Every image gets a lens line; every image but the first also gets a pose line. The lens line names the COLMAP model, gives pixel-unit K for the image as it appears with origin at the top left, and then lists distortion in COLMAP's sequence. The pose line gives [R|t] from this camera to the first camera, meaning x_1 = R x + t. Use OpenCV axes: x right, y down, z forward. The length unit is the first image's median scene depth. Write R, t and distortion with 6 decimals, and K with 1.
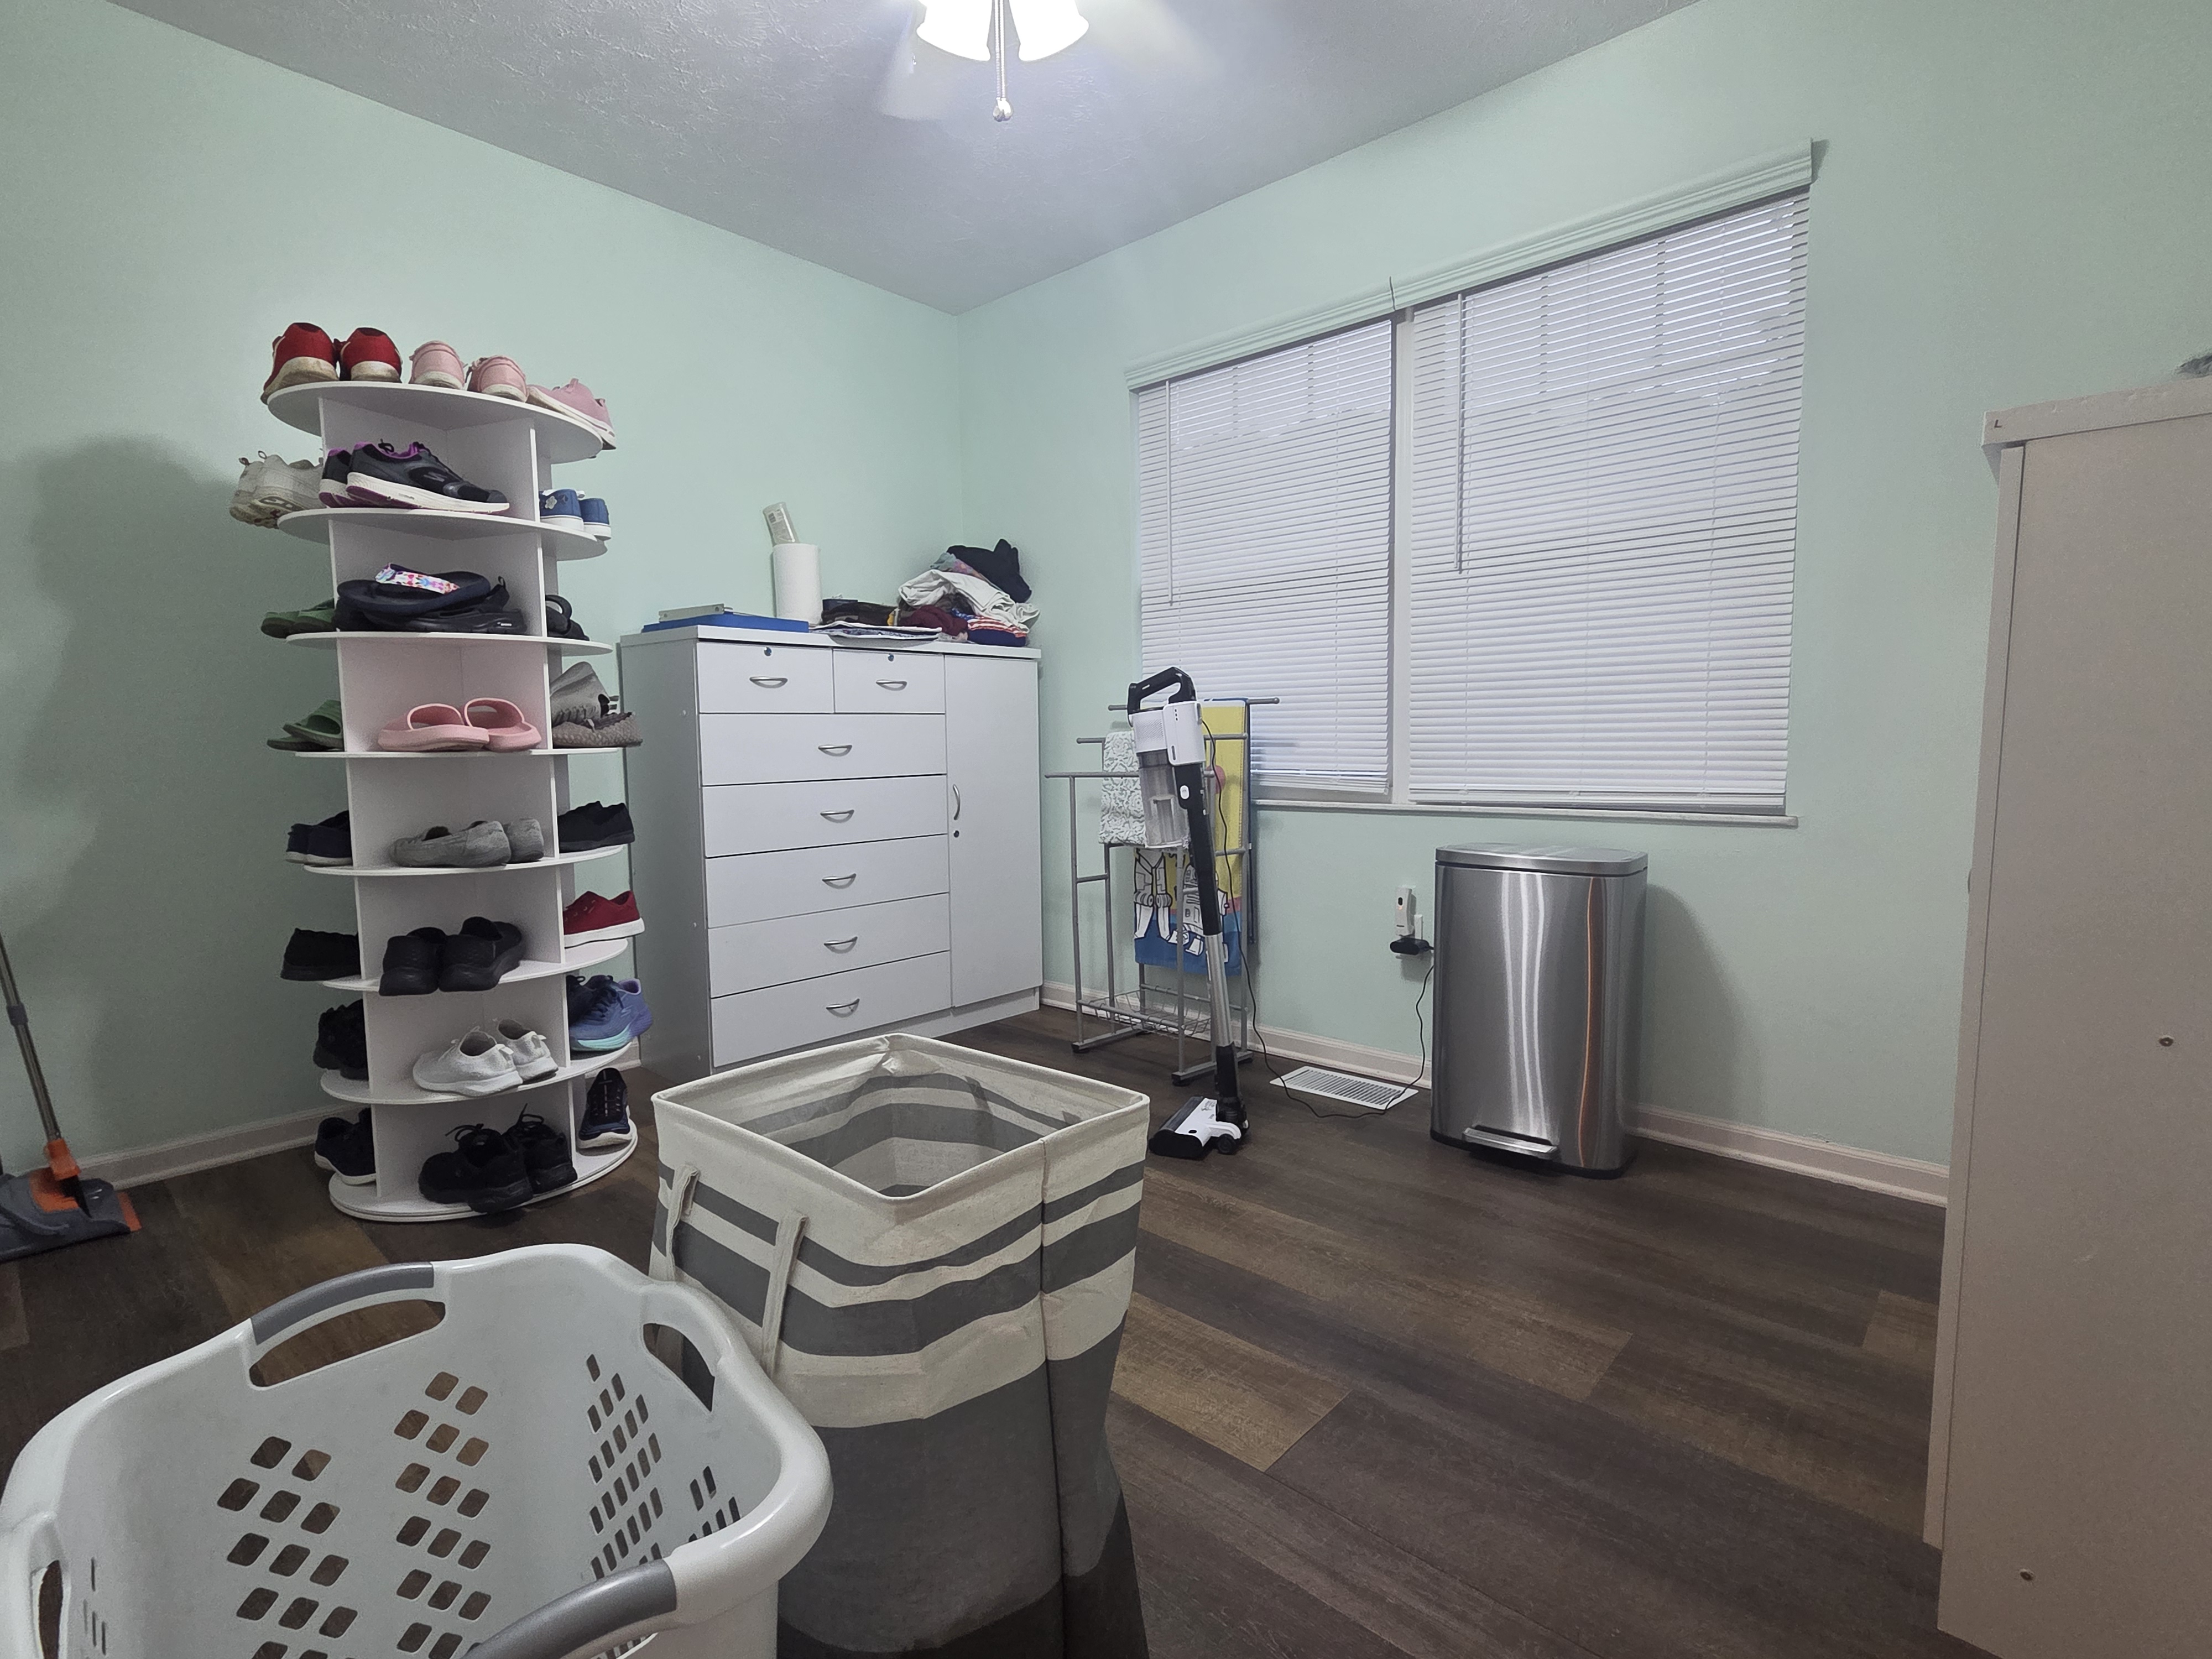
lens RADIAL K [[1060.1, 0, 1110.1], [0, 1060.1, 830.2], [0, 0, 1]] dist [-0.000026, 0.000323]
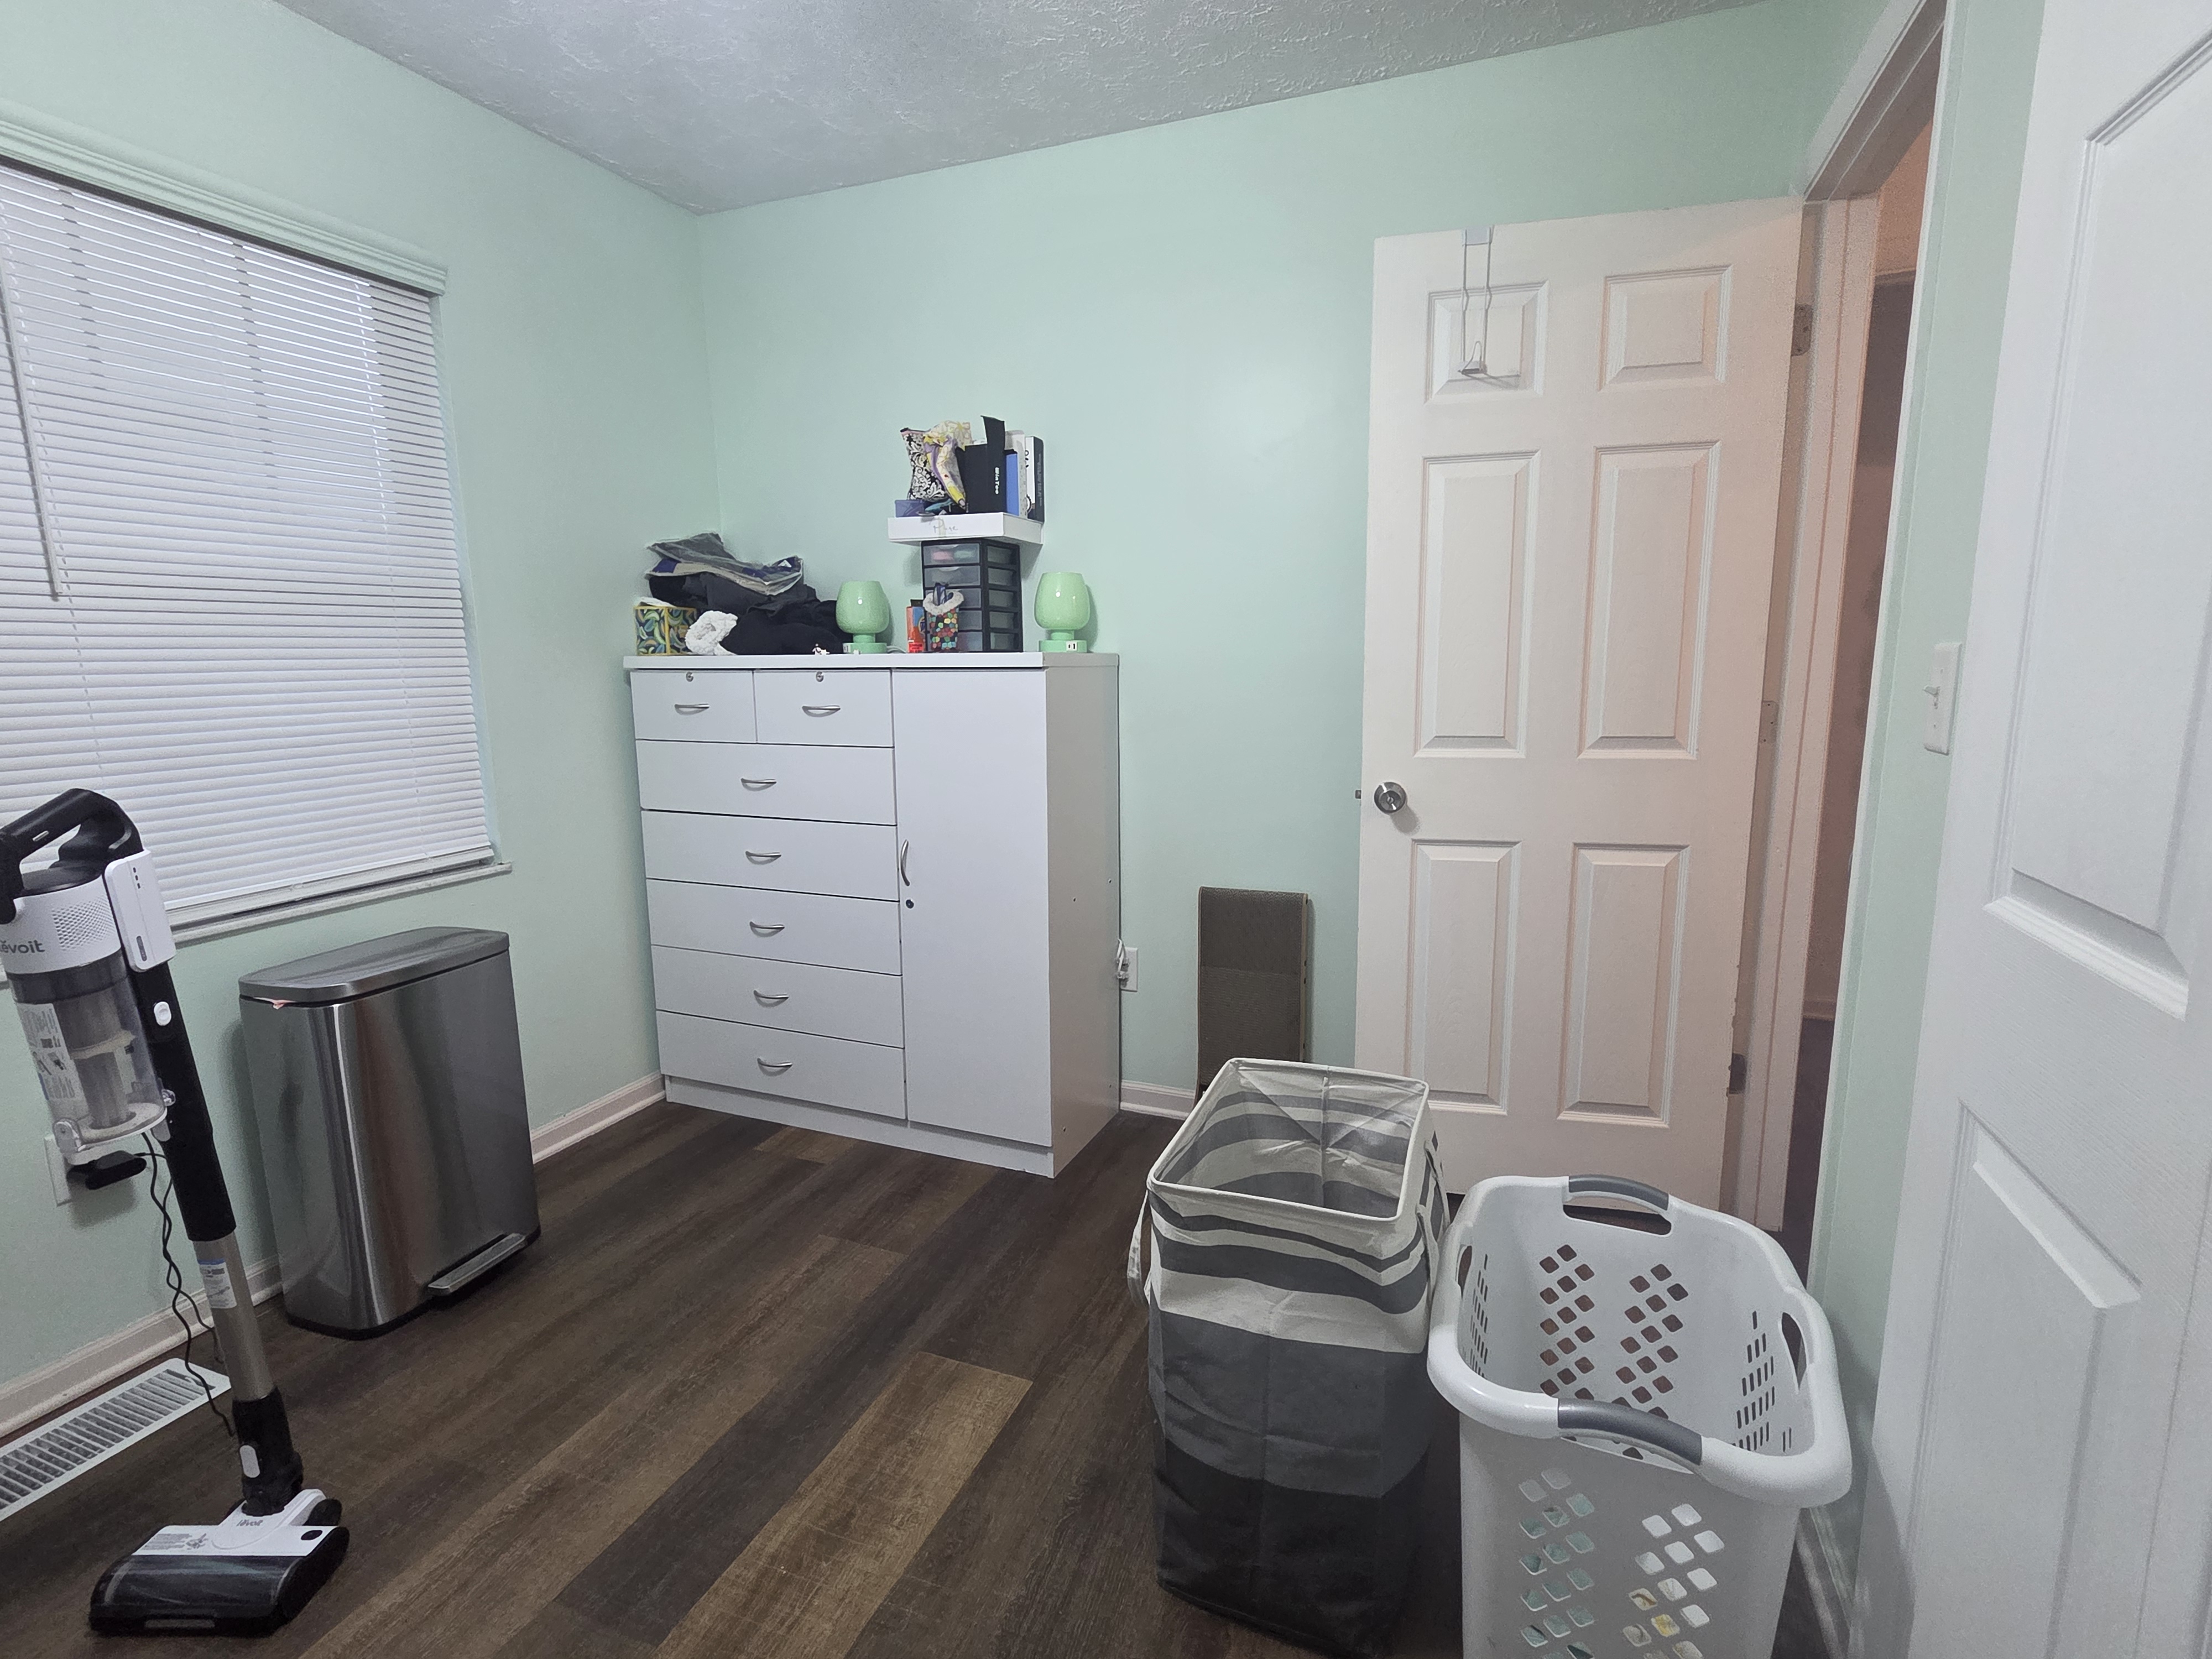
lens RADIAL K [[1060.1, 0, 1110.1], [0, 1060.1, 830.2], [0, 0, 1]] dist [-0.000026, 0.000323]
pose [[-0.346326, -0.138264, 0.927869, -0.791293], [0.098119, 0.978316, 0.182404, -0.239420], [-0.932969, 0.154213, -0.325250, 0.943934]]
